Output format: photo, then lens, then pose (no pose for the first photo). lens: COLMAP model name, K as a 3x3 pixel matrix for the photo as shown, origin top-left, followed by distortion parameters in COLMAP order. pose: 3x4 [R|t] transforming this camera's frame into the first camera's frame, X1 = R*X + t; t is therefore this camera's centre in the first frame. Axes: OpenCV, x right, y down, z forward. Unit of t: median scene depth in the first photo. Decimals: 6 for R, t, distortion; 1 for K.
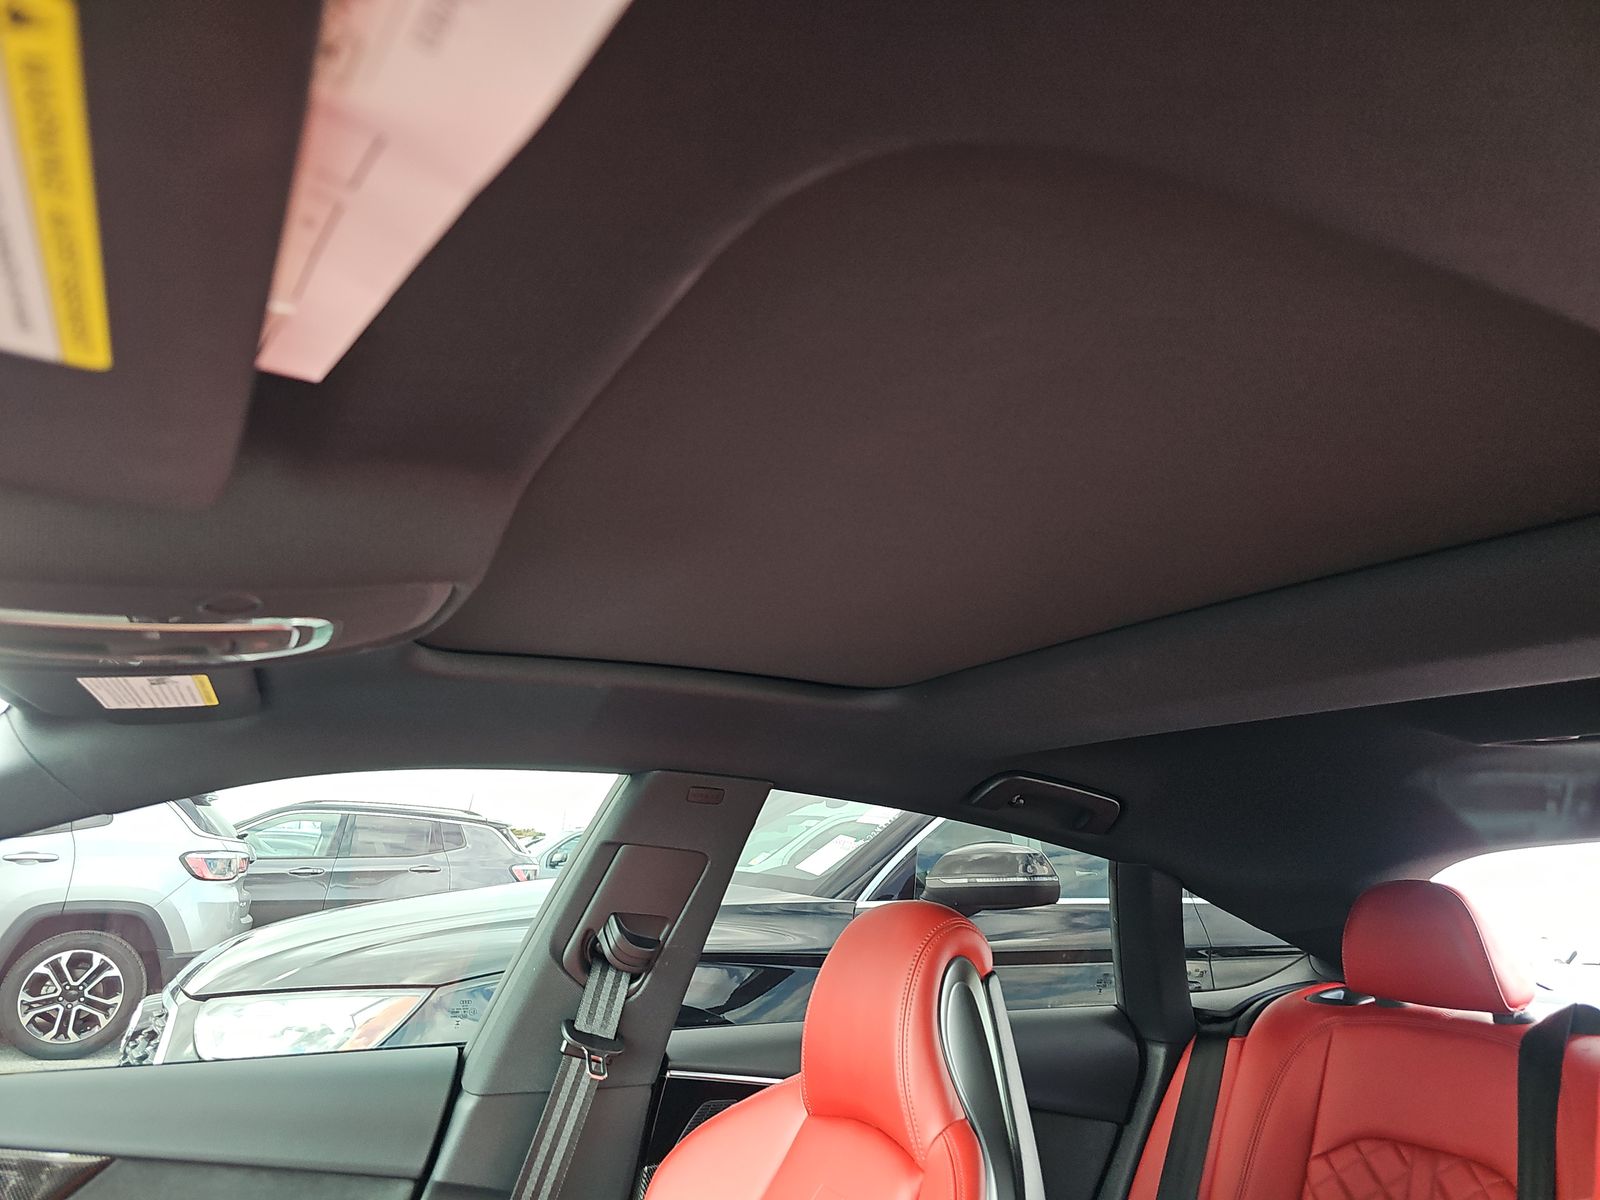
lens RADIAL K [[1076.6, 0, 809.3], [0, 1076.6, 591.2], [0, 0, 1]] dist [0.025320, -0.026070]
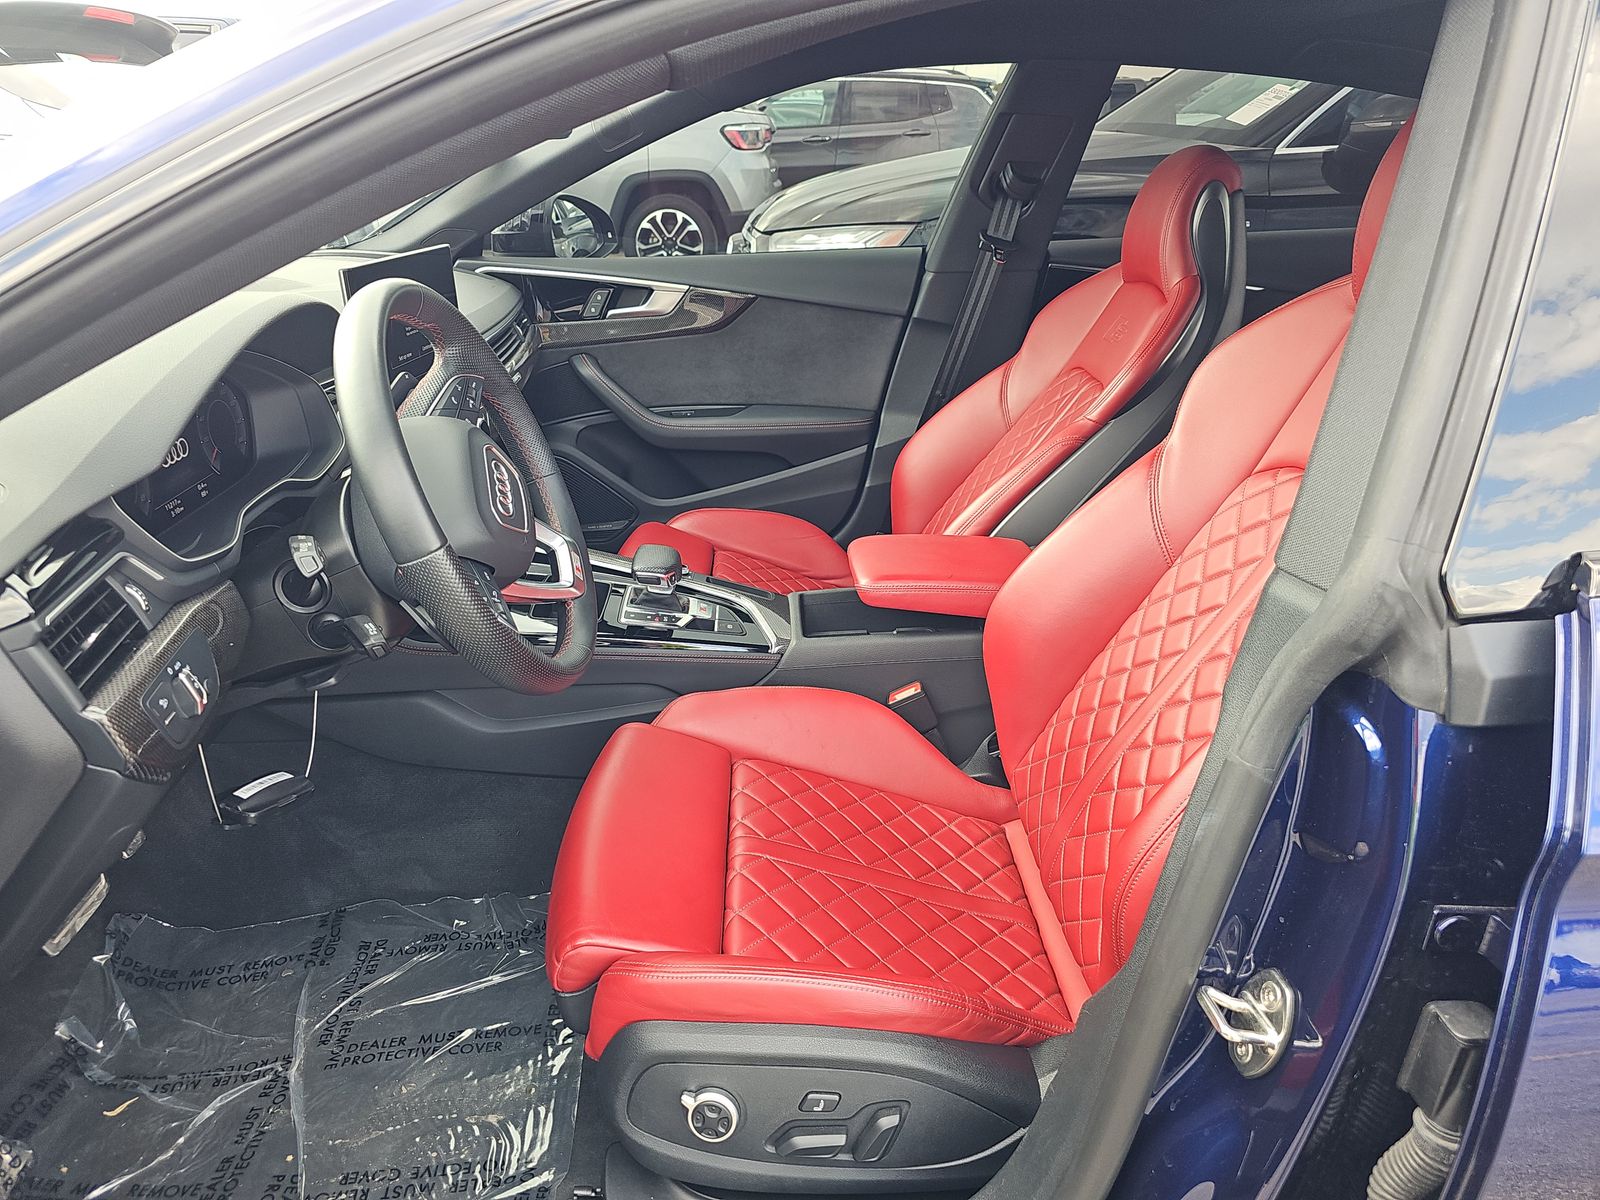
lens RADIAL K [[1076.6, 0, 809.3], [0, 1076.6, 591.2], [0, 0, 1]] dist [0.025320, -0.026070]
pose [[0.909110, 0.125864, -0.397085, 0.102540], [0.143462, 0.800337, 0.582133, -0.062147], [0.391071, -0.586190, 0.709538, -0.234333]]
